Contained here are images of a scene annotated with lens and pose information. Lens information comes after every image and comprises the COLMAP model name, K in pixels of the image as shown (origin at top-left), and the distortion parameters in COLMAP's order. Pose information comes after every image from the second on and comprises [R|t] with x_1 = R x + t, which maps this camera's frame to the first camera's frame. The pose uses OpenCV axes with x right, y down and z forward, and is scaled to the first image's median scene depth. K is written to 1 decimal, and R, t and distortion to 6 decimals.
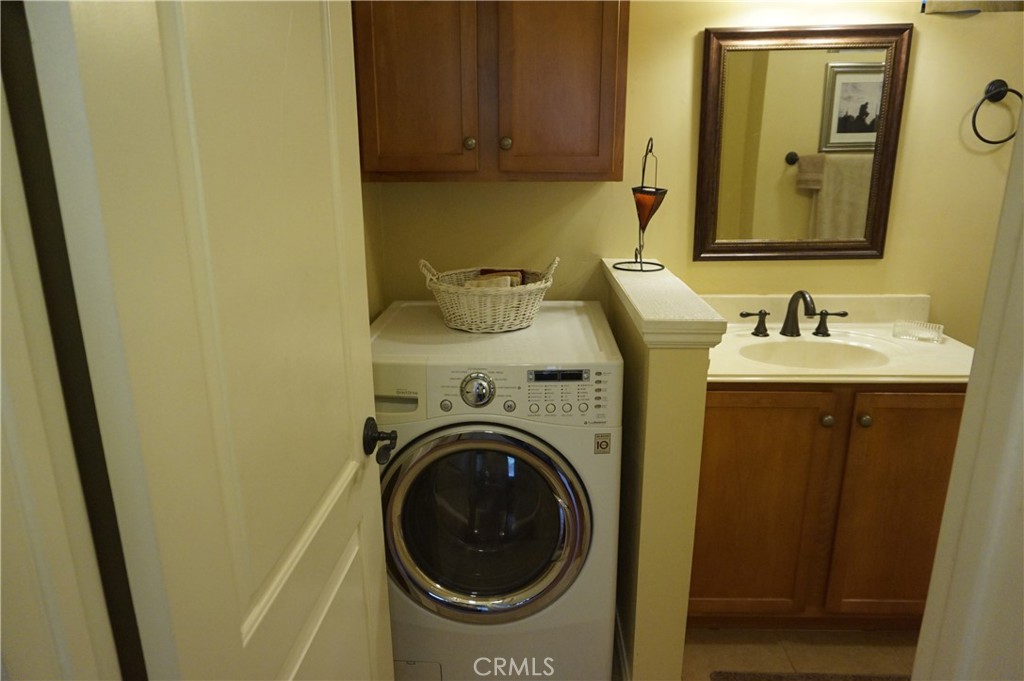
lens RADIAL K [[686.7, 0, 510.2], [0, 686.7, 343.2], [0, 0, 1]] dist [-0.051807, 0.038181]
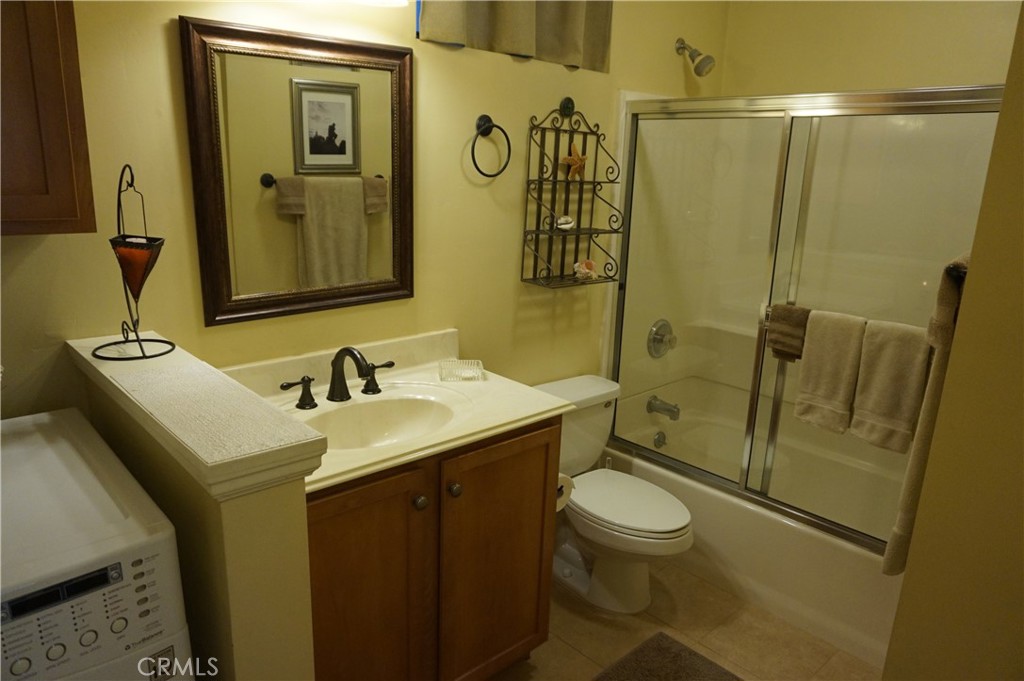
lens RADIAL K [[686.7, 0, 510.2], [0, 686.7, 343.2], [0, 0, 1]] dist [-0.051807, 0.038181]
pose [[0.706983, -0.147573, 0.691662, -0.017039], [0.155519, 0.986489, 0.051514, -0.094423], [-0.689919, 0.071147, 0.720382, 0.245472]]
